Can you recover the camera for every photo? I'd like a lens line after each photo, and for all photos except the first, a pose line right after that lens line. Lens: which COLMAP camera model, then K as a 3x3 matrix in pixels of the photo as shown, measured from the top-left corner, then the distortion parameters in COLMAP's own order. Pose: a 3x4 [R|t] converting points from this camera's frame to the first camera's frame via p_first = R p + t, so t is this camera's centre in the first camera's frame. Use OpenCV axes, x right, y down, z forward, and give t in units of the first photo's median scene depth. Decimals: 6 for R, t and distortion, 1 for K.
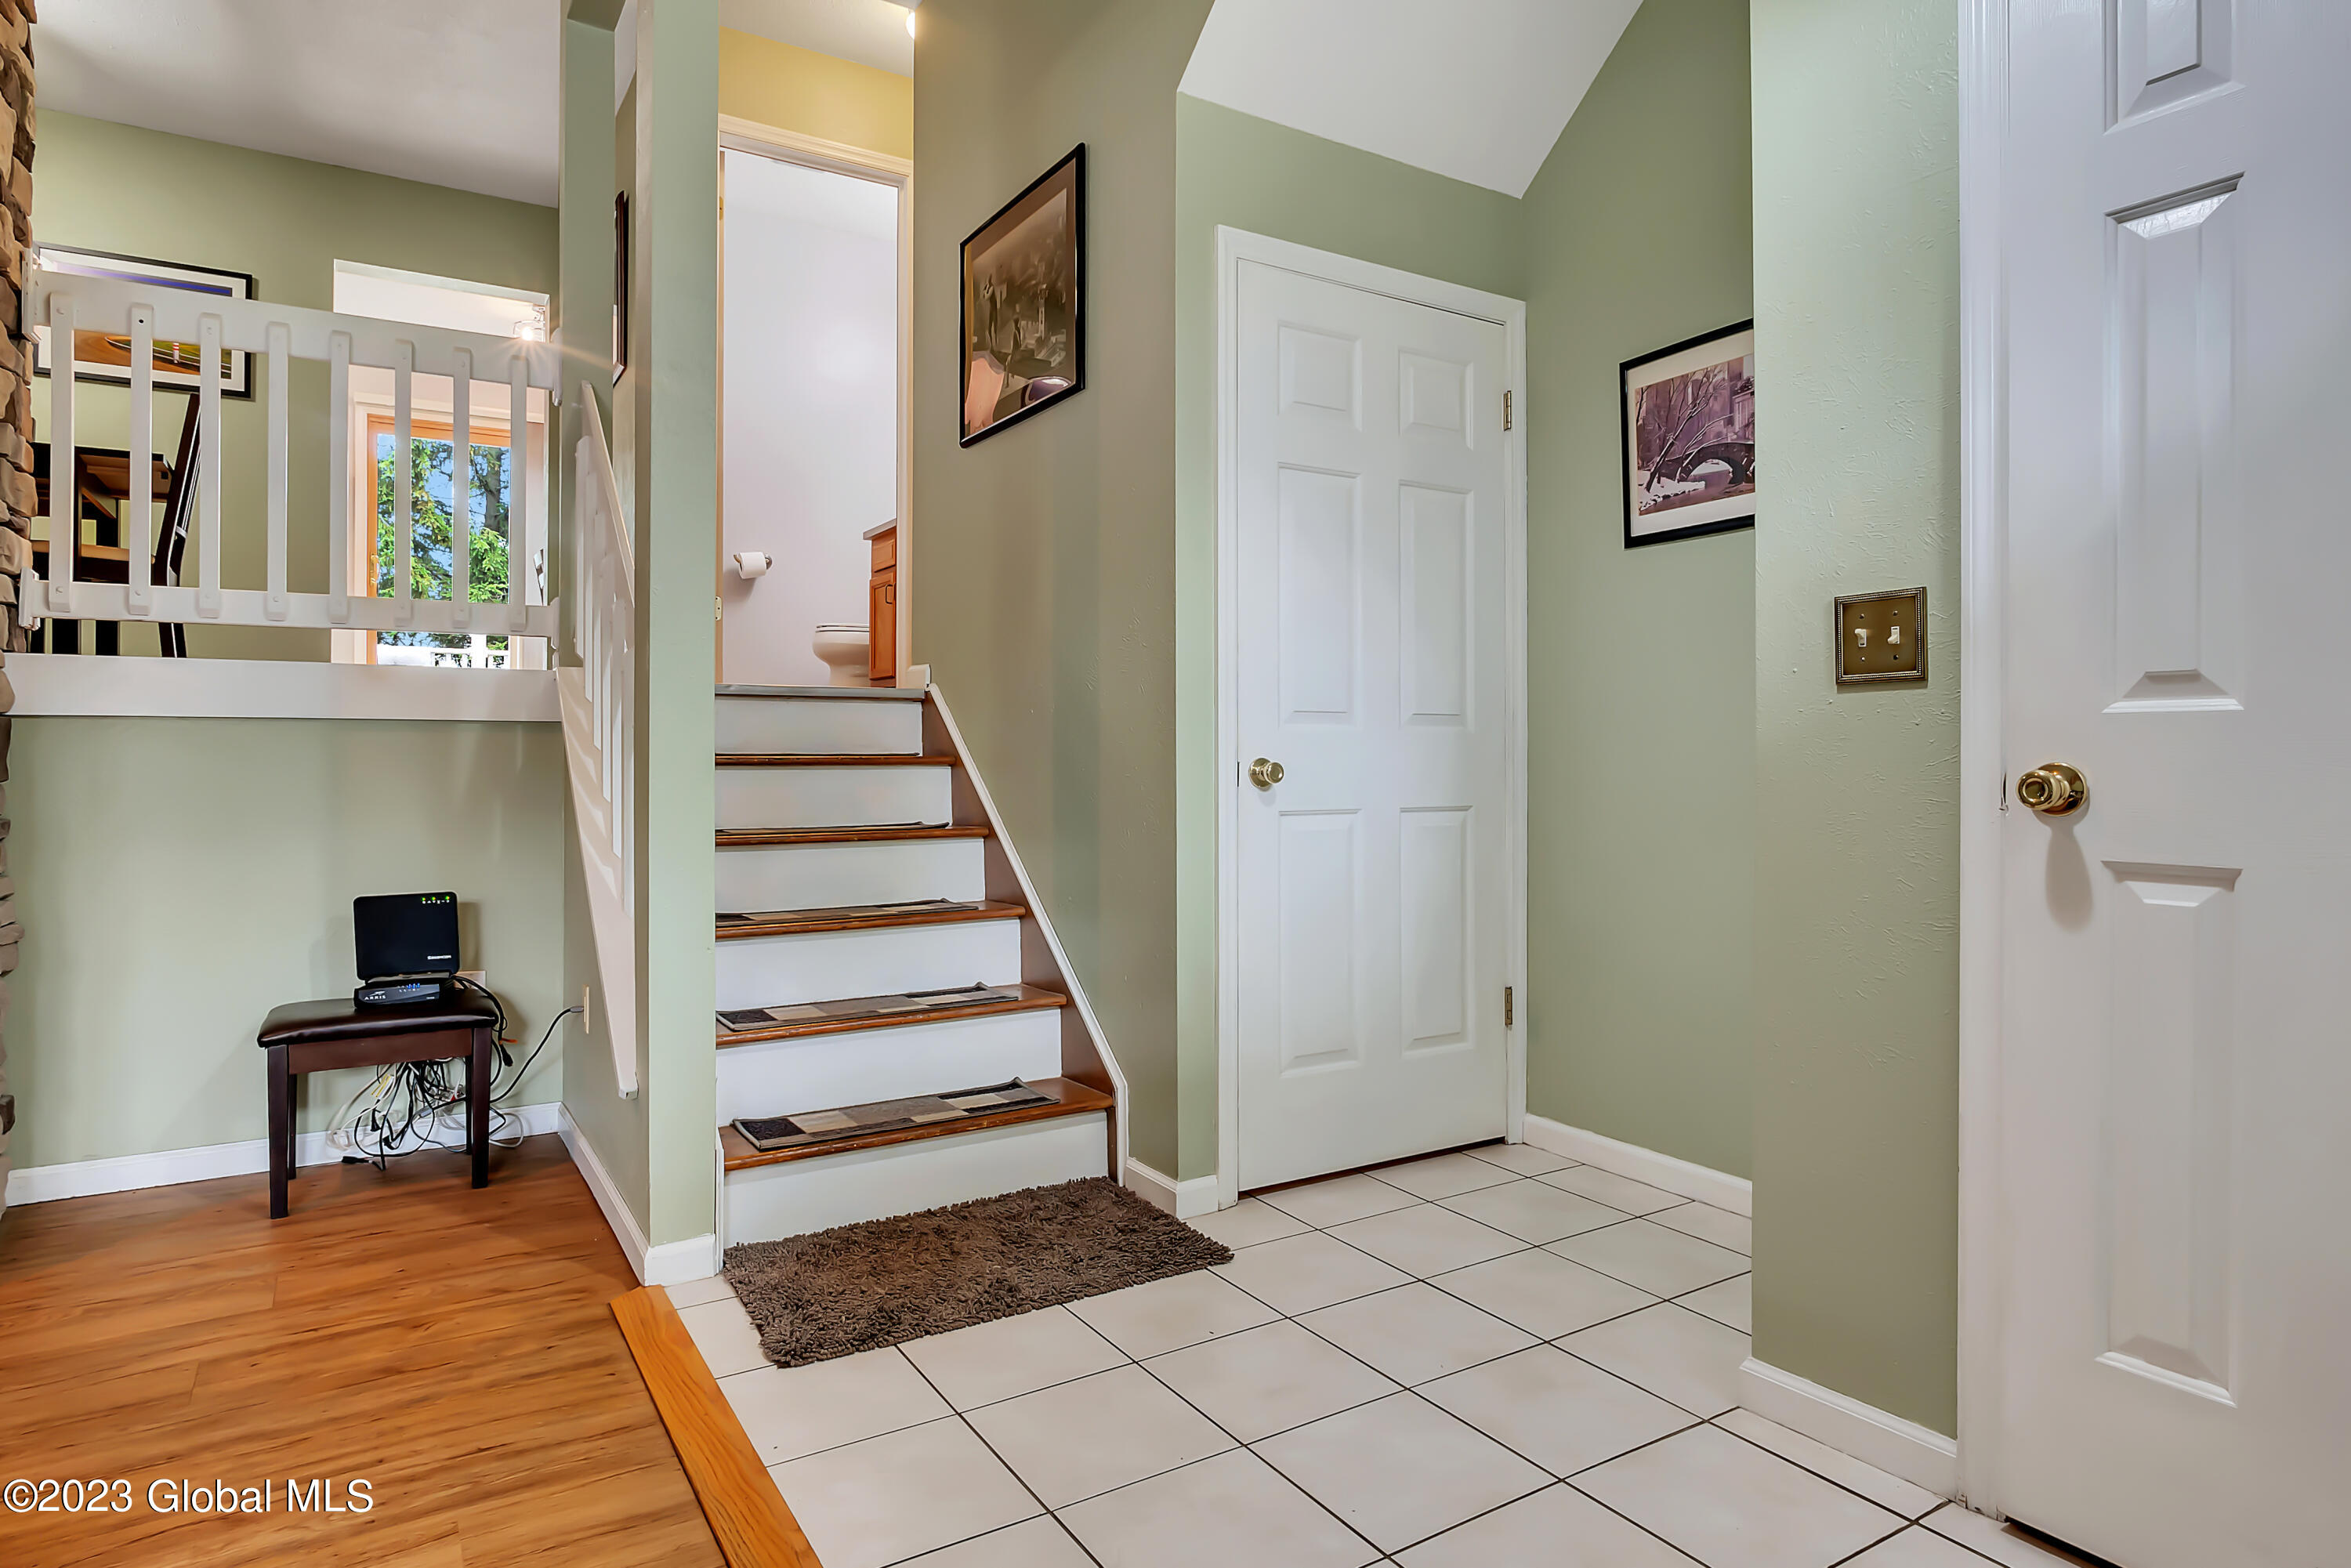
lens RADIAL K [[1300.0, 0, 1166.1], [0, 1300.0, 760.9], [0, 0, 1]] dist [-0.013947, 0.000593]
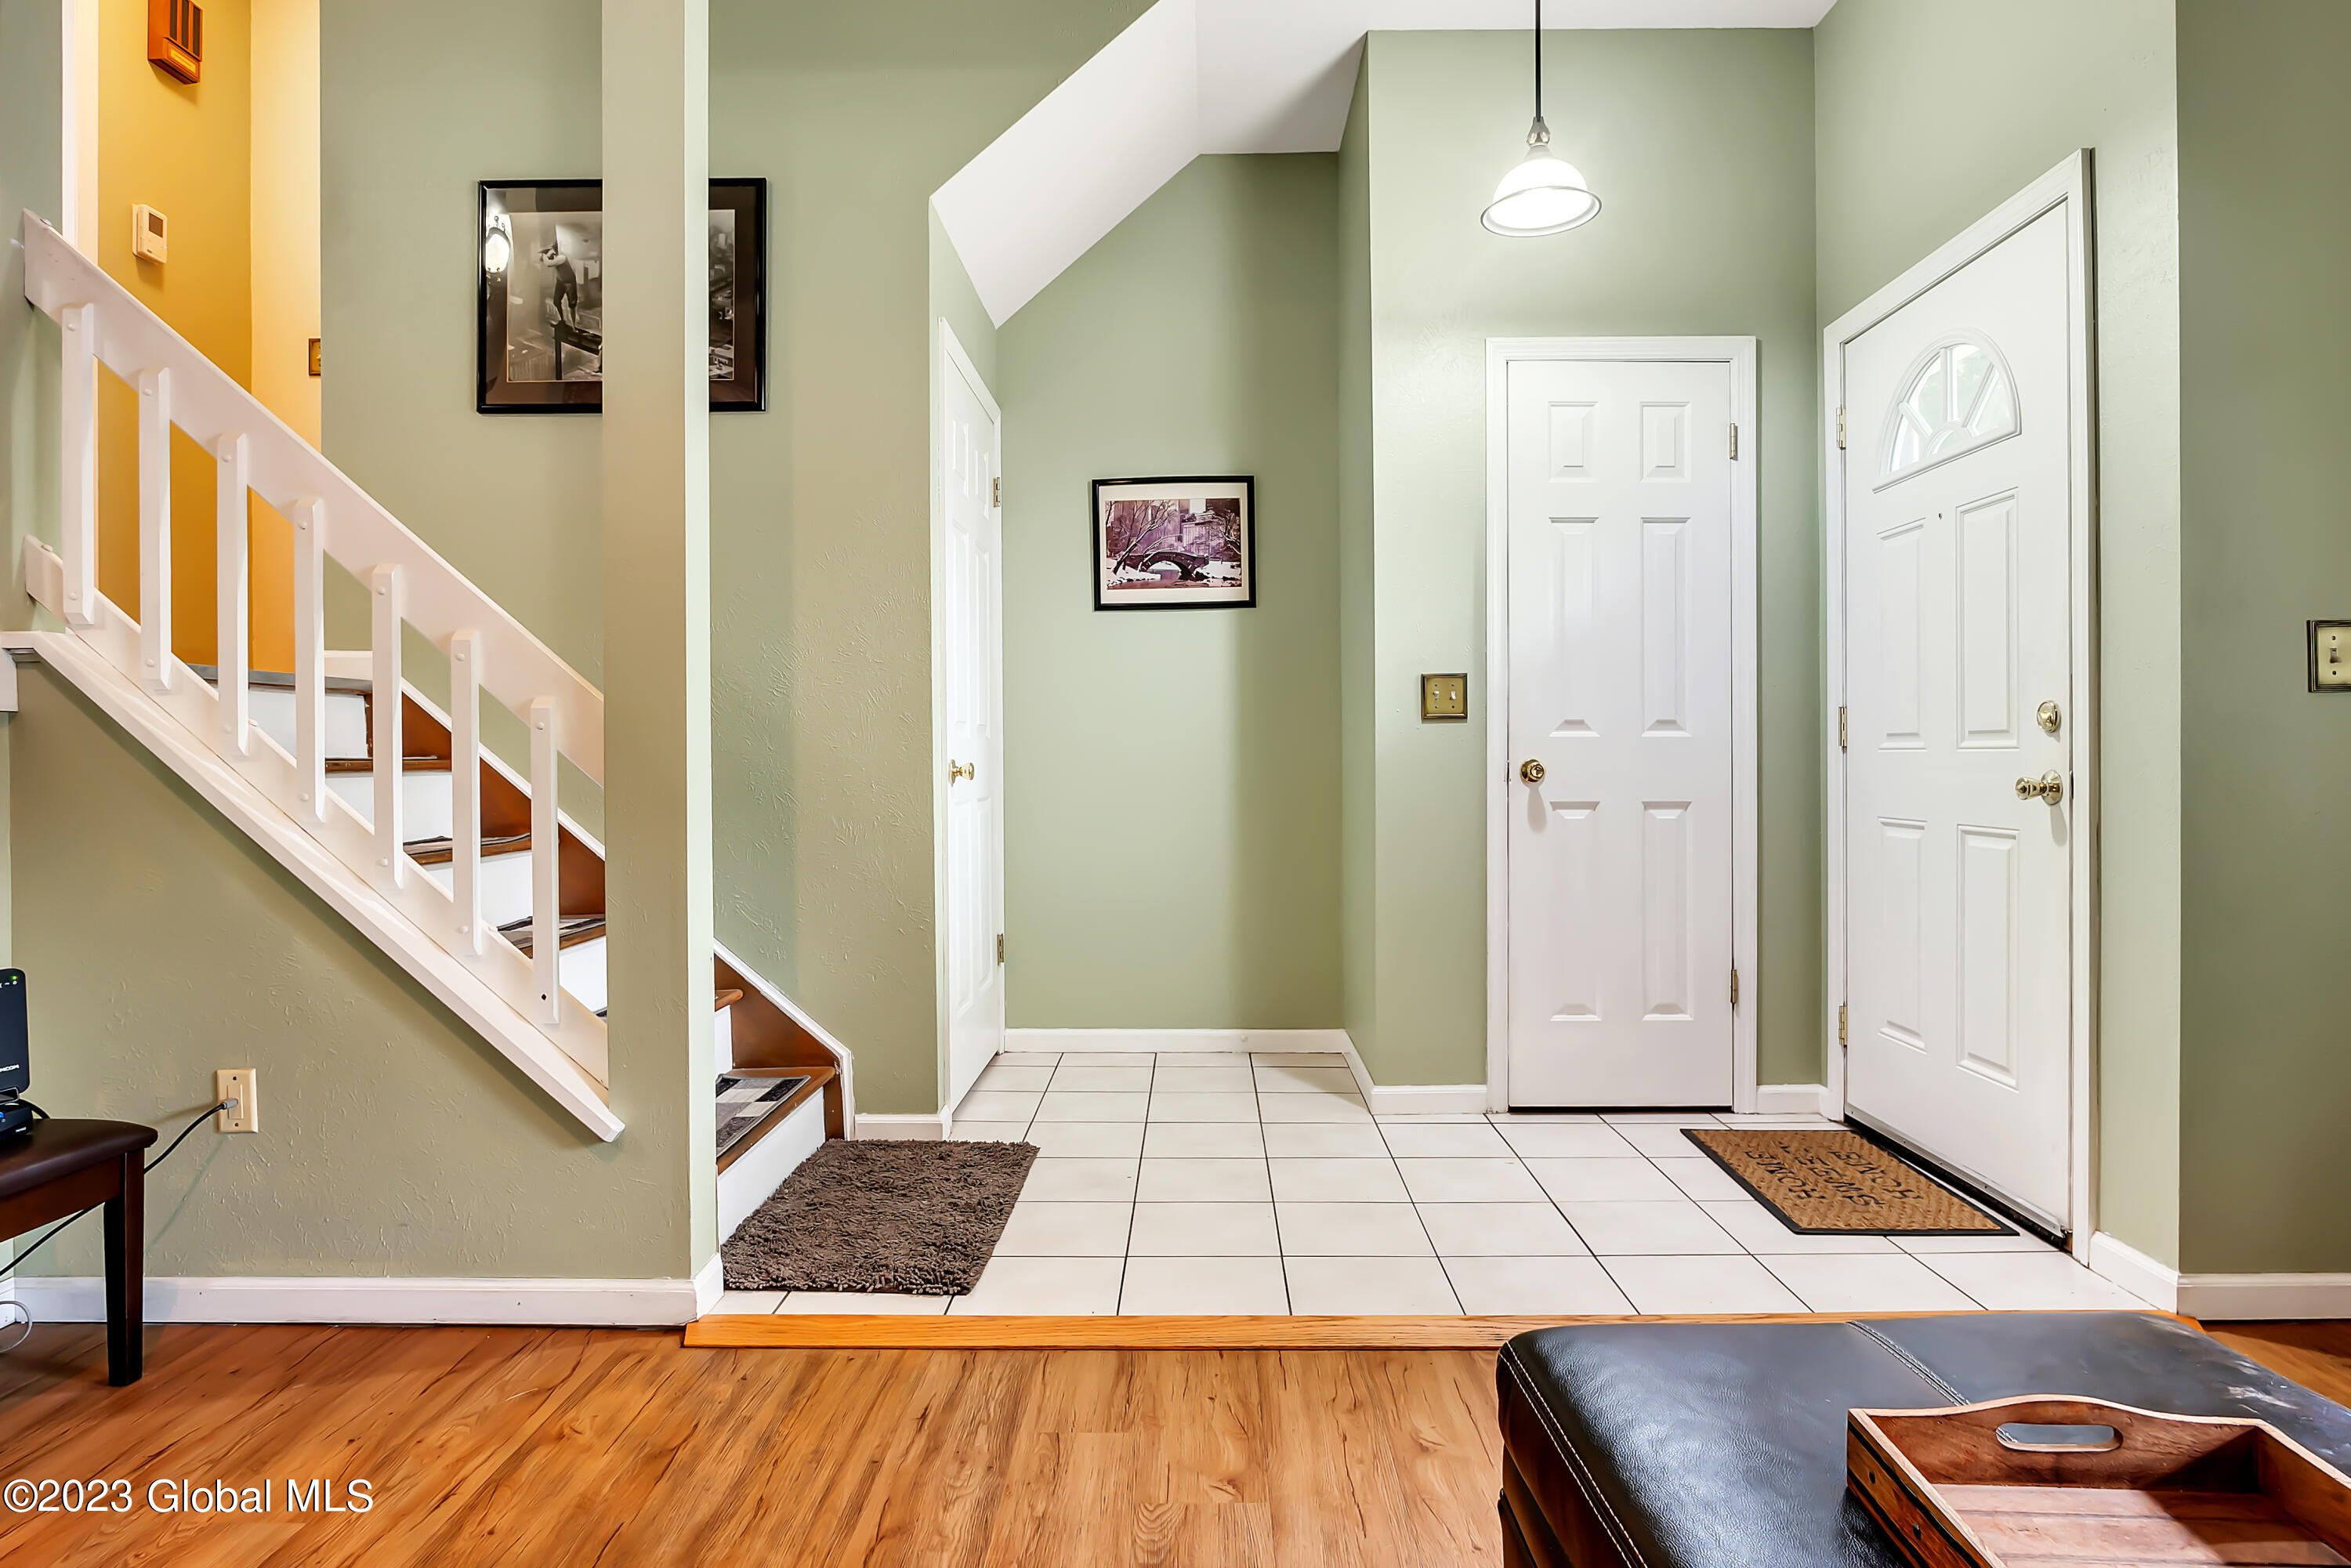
lens RADIAL K [[1300.0, 0, 1166.1], [0, 1300.0, 760.9], [0, 0, 1]] dist [-0.013947, 0.000593]
pose [[0.553212, -0.006334, 0.833016, -0.852892], [0.007218, 0.999970, 0.002810, -0.003163], [-0.833009, 0.004458, 0.553241, 0.160812]]
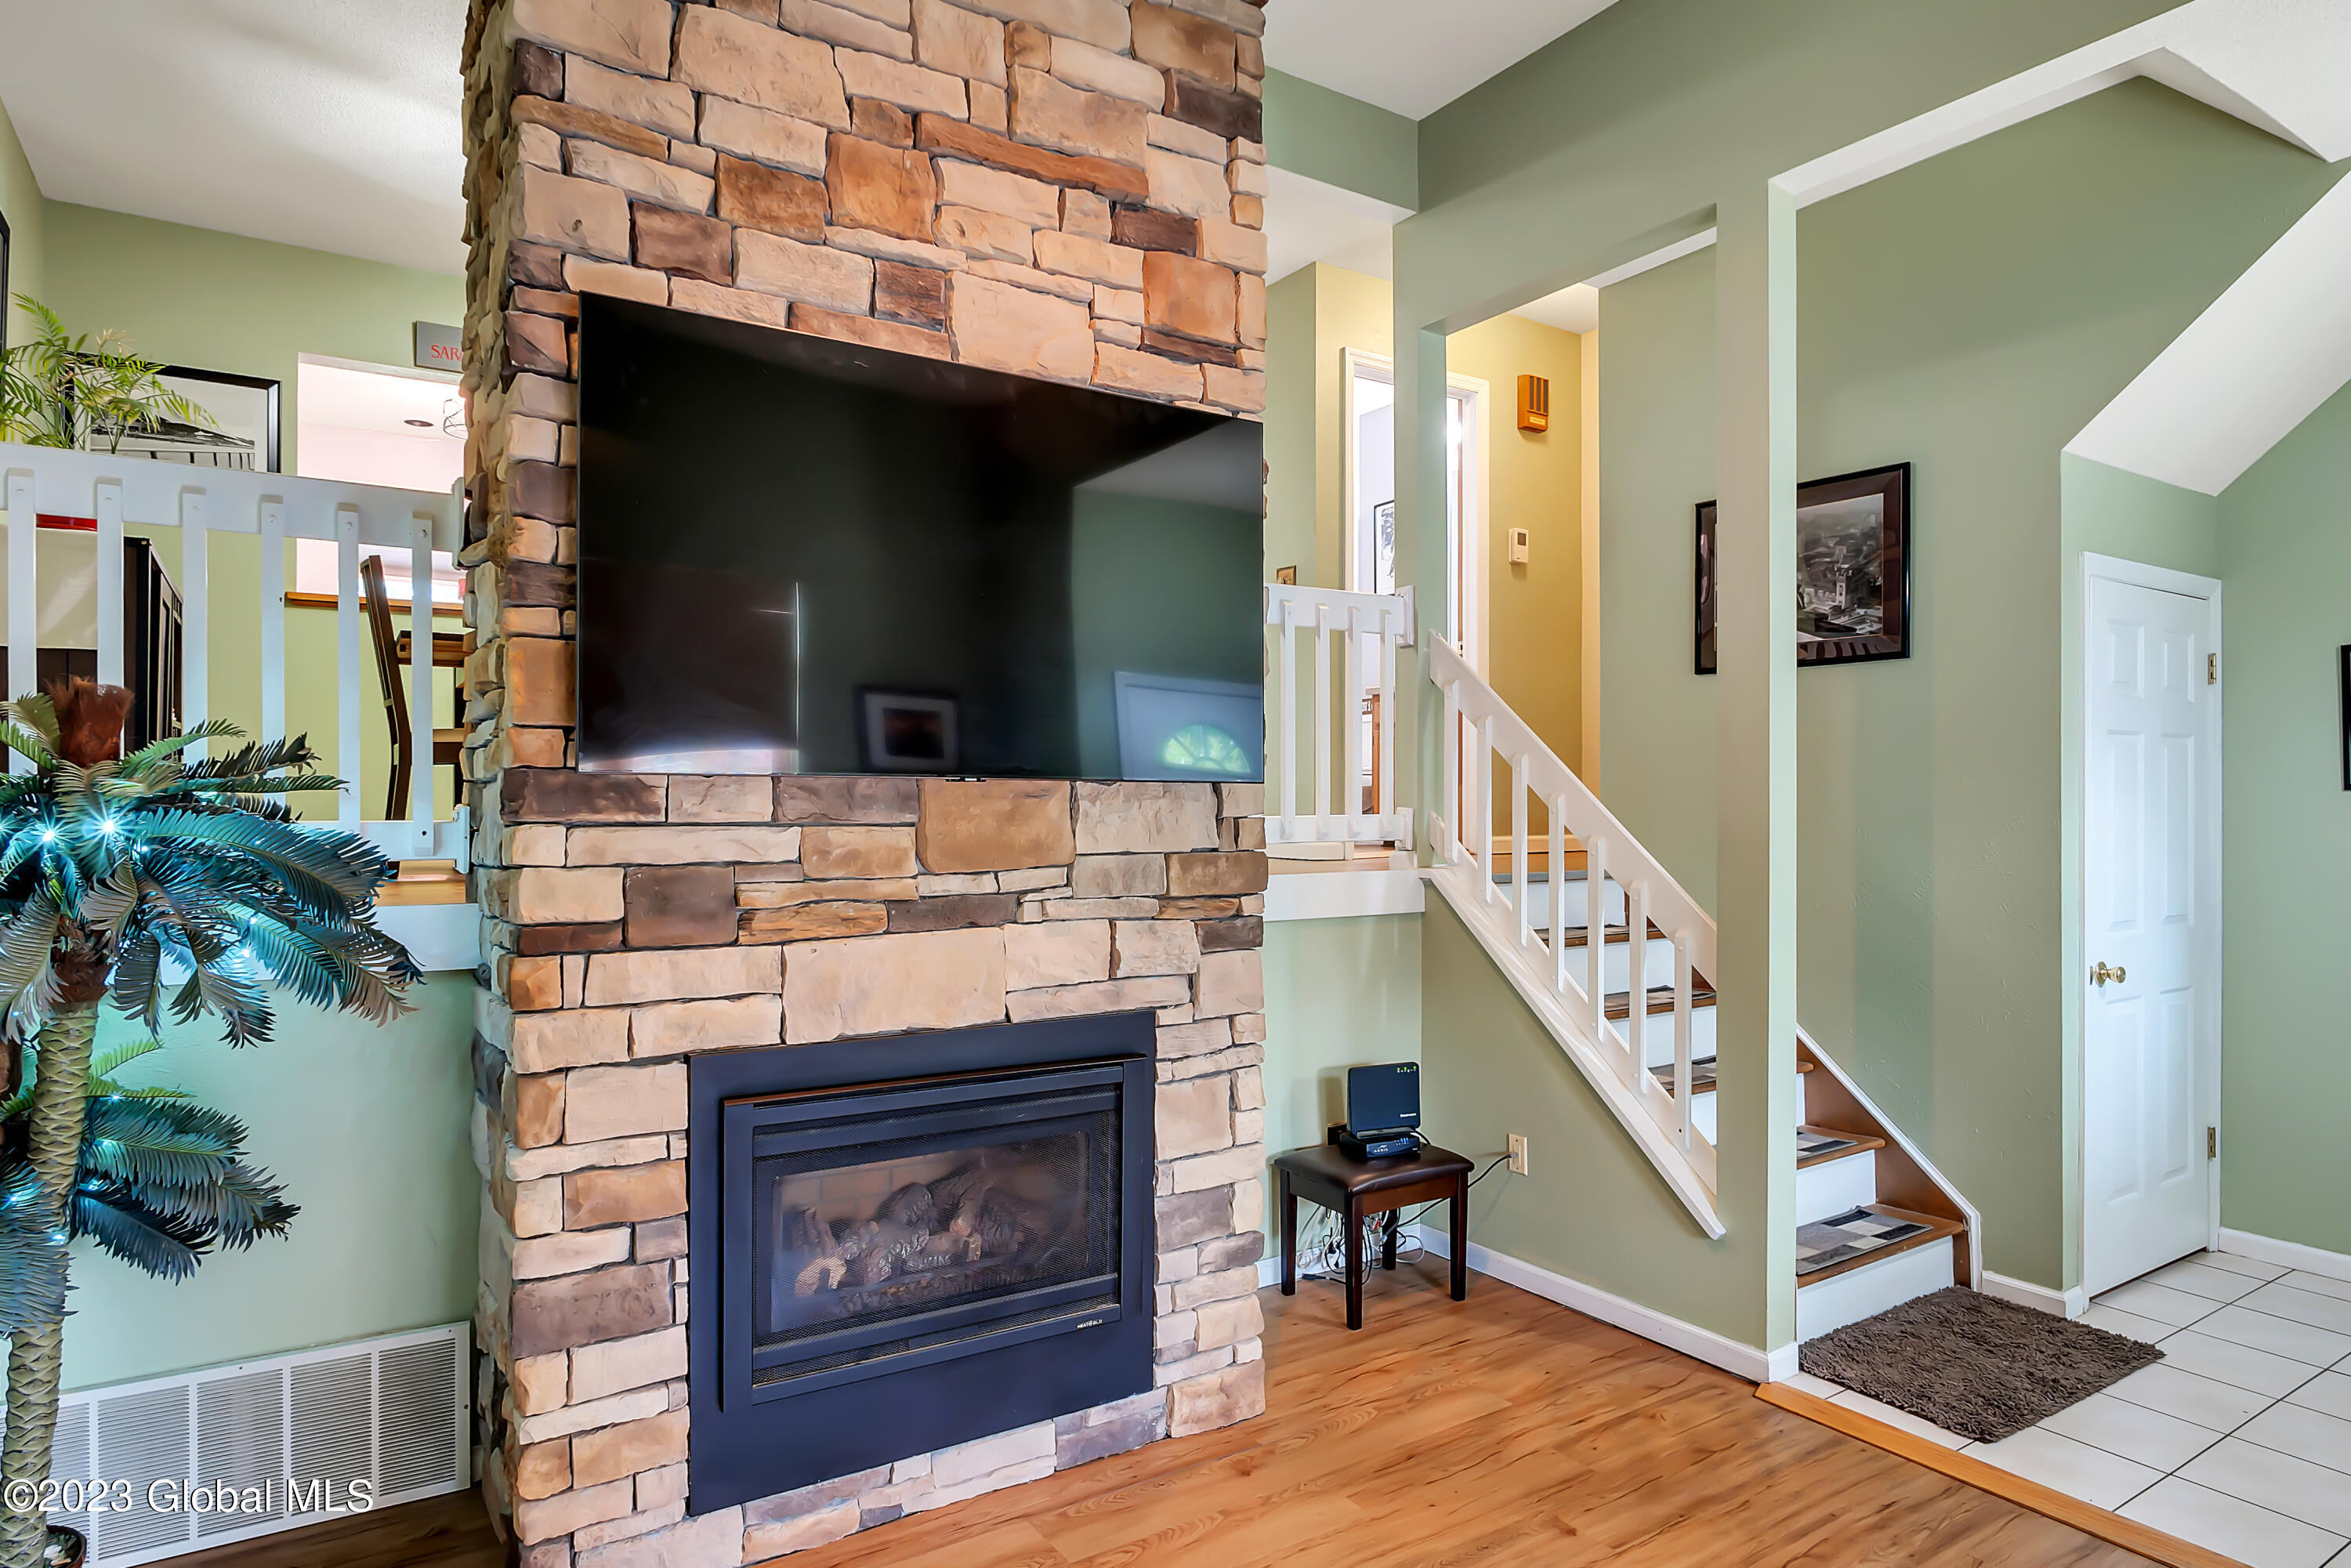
lens RADIAL K [[1320.0, 0, 1180.7], [0, 1320.0, 807.0], [0, 0, 1]] dist [-0.013433, 0.001354]
pose [[0.999887, 0.000060, 0.015006, -0.878376], [-0.000093, 0.999997, 0.002244, -0.162185], [-0.015006, -0.002246, 0.999885, -0.291965]]
